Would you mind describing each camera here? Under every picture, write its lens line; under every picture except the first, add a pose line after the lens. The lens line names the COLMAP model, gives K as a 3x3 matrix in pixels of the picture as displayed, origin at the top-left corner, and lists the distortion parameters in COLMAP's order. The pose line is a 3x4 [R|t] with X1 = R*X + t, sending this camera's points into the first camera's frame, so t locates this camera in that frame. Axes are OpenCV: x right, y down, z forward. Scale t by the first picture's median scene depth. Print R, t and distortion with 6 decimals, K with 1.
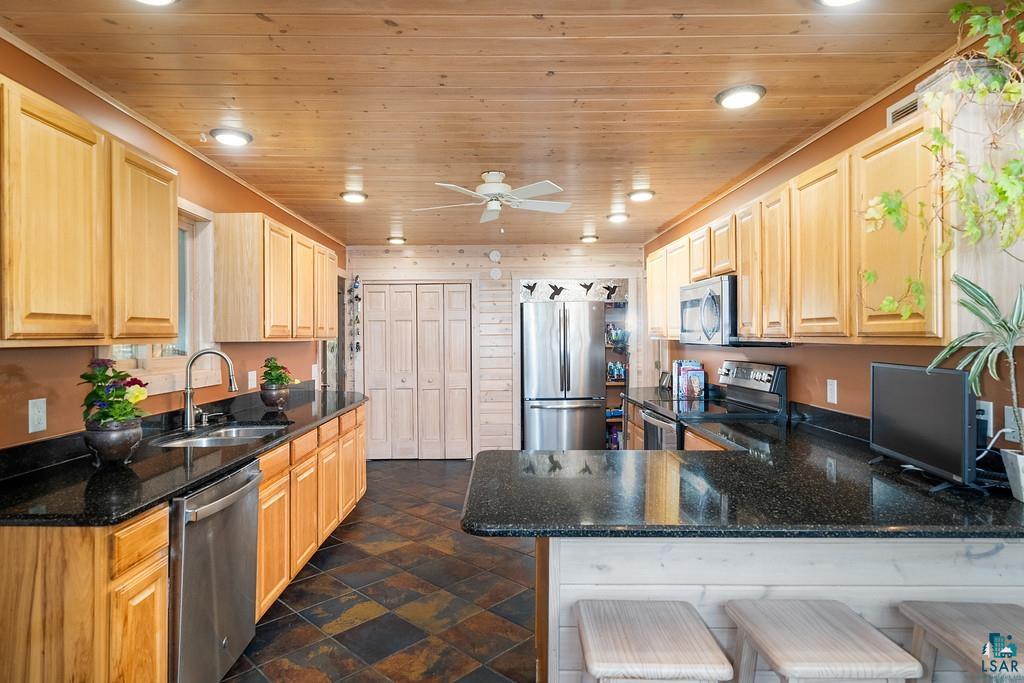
lens RADIAL K [[516.8, 0, 512.0], [0, 516.8, 341.5], [0, 0, 1]] dist [-0.001843, -0.000297]
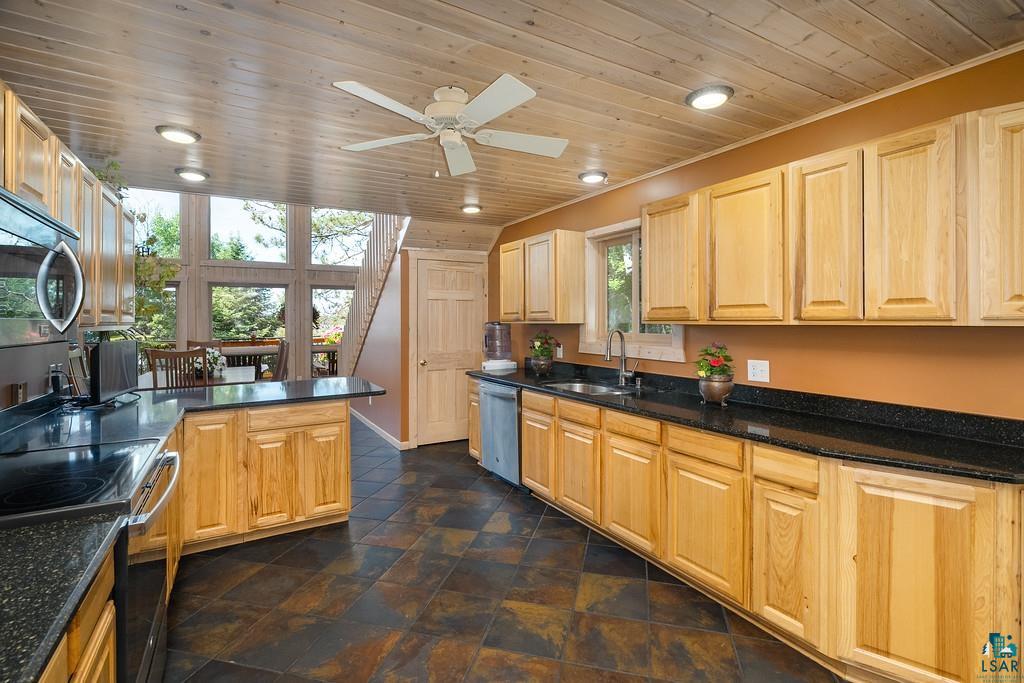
lens RADIAL K [[483.6, 0, 529.8], [0, 483.6, 315.2], [0, 0, 1]] dist [0.000015, 0.000071]
pose [[-0.855563, 0.006681, -0.517656, 0.192189], [0.007369, 0.999973, 0.000725, -0.016129], [0.517647, -0.003194, -0.855588, 1.422928]]
